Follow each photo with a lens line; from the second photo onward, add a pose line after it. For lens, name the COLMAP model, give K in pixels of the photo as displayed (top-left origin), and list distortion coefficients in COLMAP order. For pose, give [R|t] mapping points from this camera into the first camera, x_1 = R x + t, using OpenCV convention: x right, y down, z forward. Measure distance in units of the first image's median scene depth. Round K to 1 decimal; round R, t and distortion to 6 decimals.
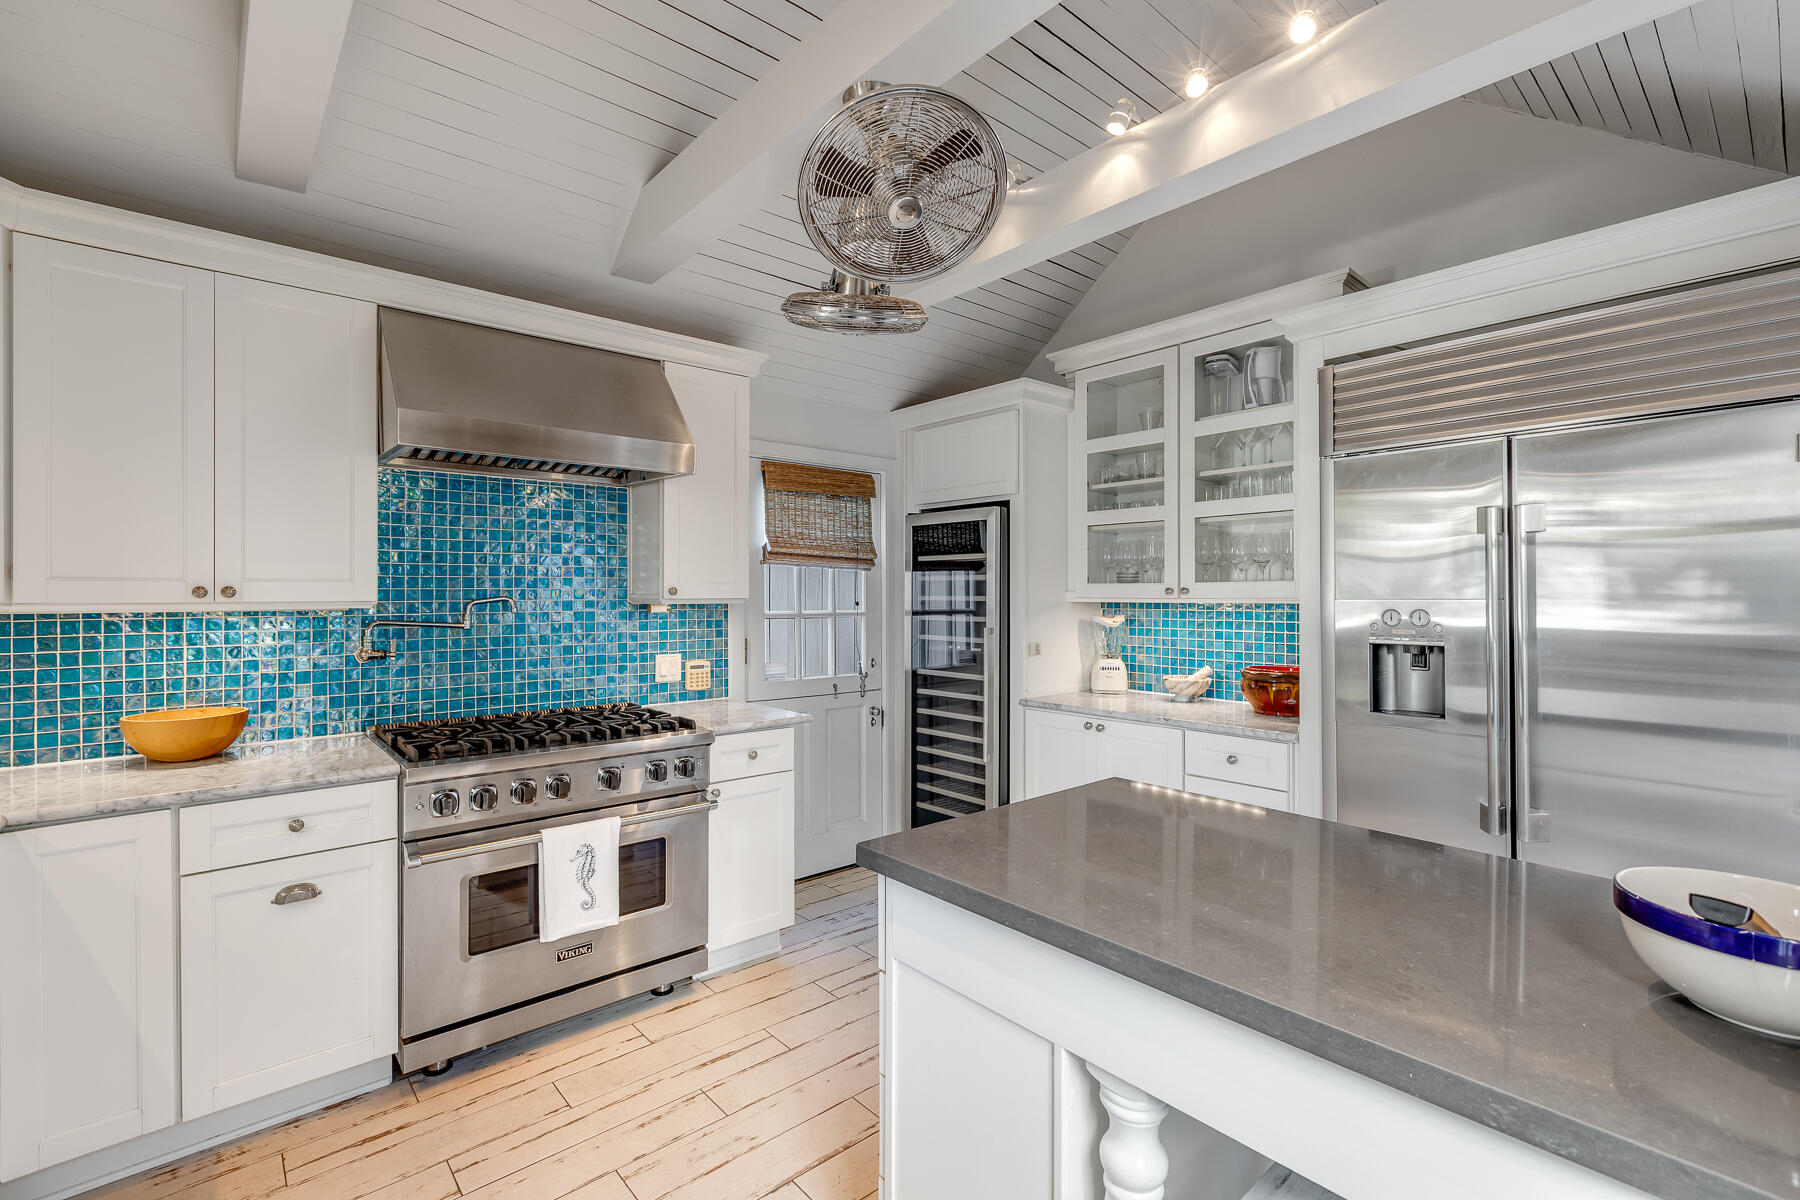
lens RADIAL K [[798.1, 0, 894.0], [0, 798.1, 593.4], [0, 0, 1]] dist [-0.005531, 0.000199]
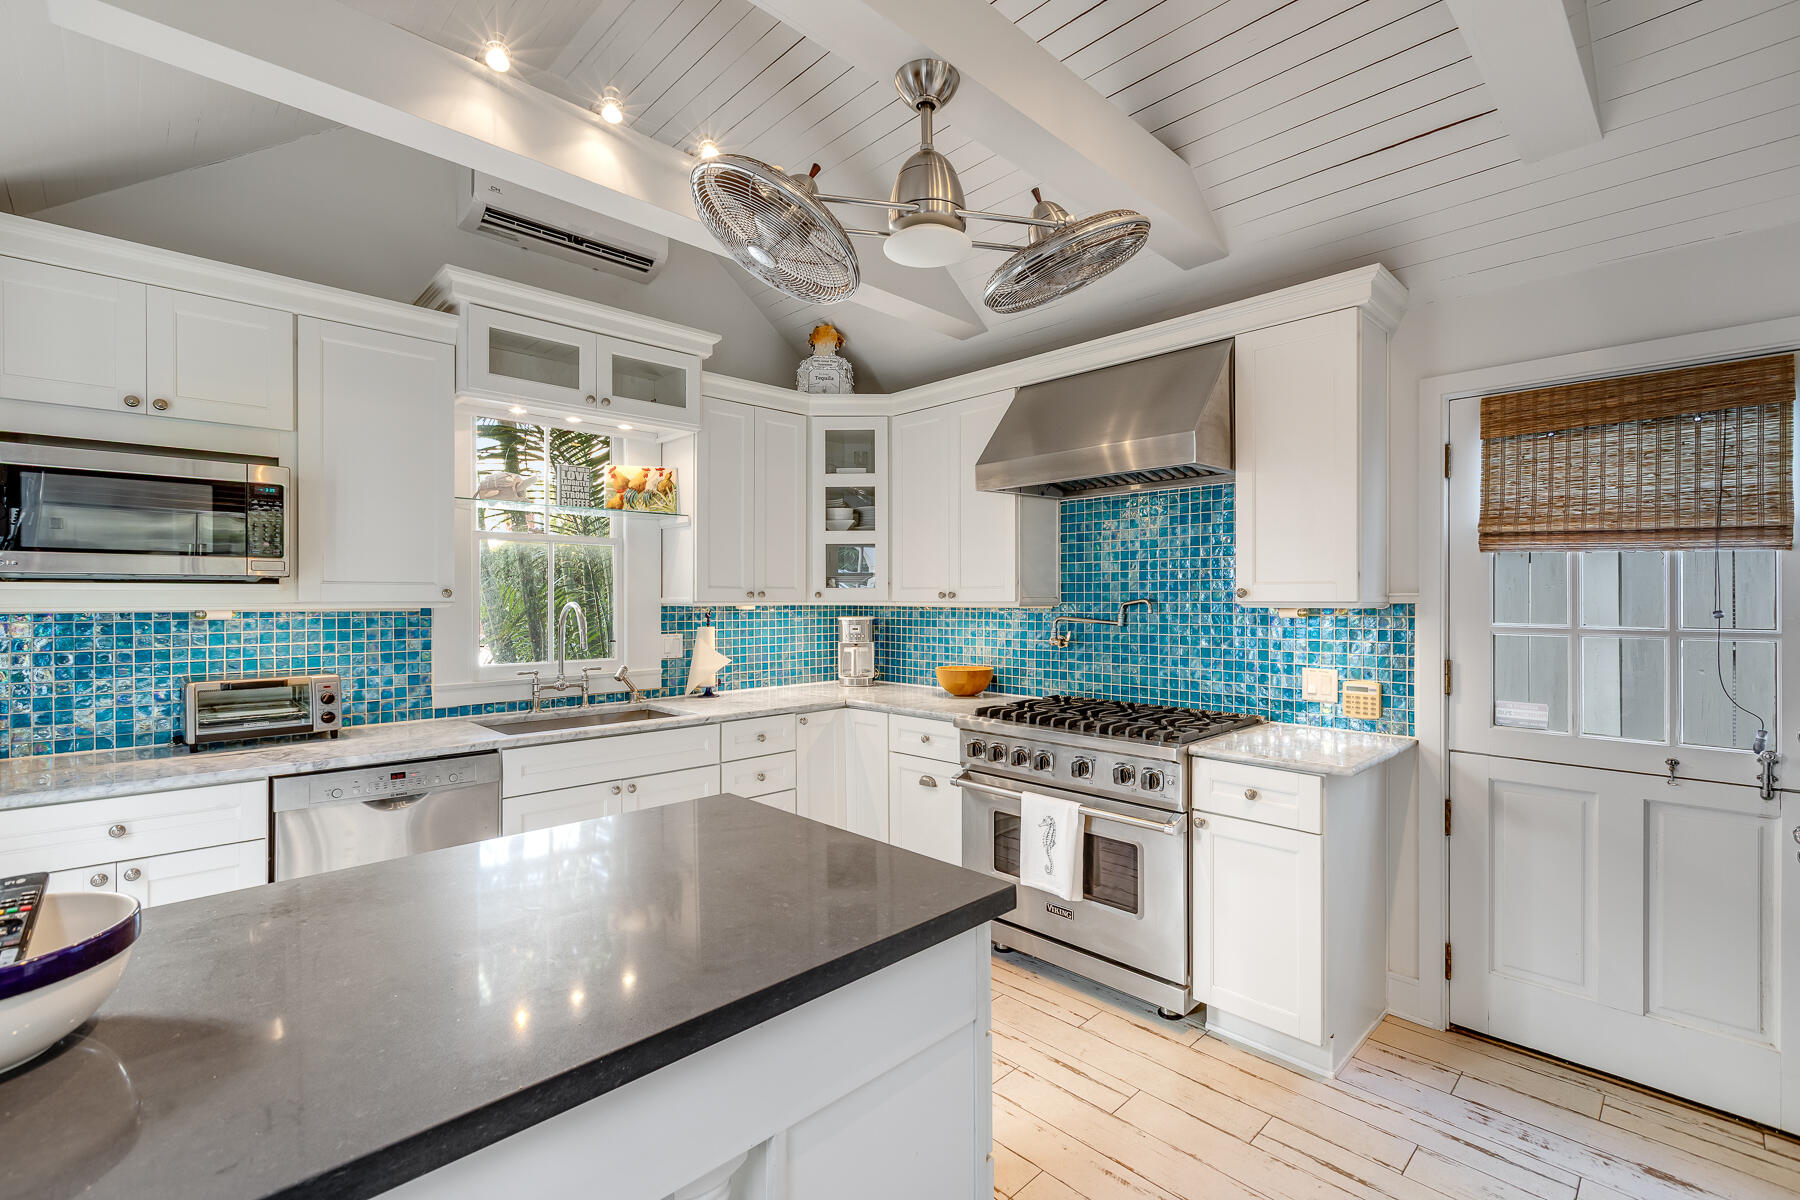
lens RADIAL K [[798.1, 0, 888.3], [0, 798.1, 597.7], [0, 0, 1]] dist [-0.005531, 0.000199]
pose [[0.052279, -0.000316, -0.998632, 0.591325], [0.000342, 1.000000, -0.000298, 0.002672], [0.998632, -0.000326, 0.052279, 0.570645]]
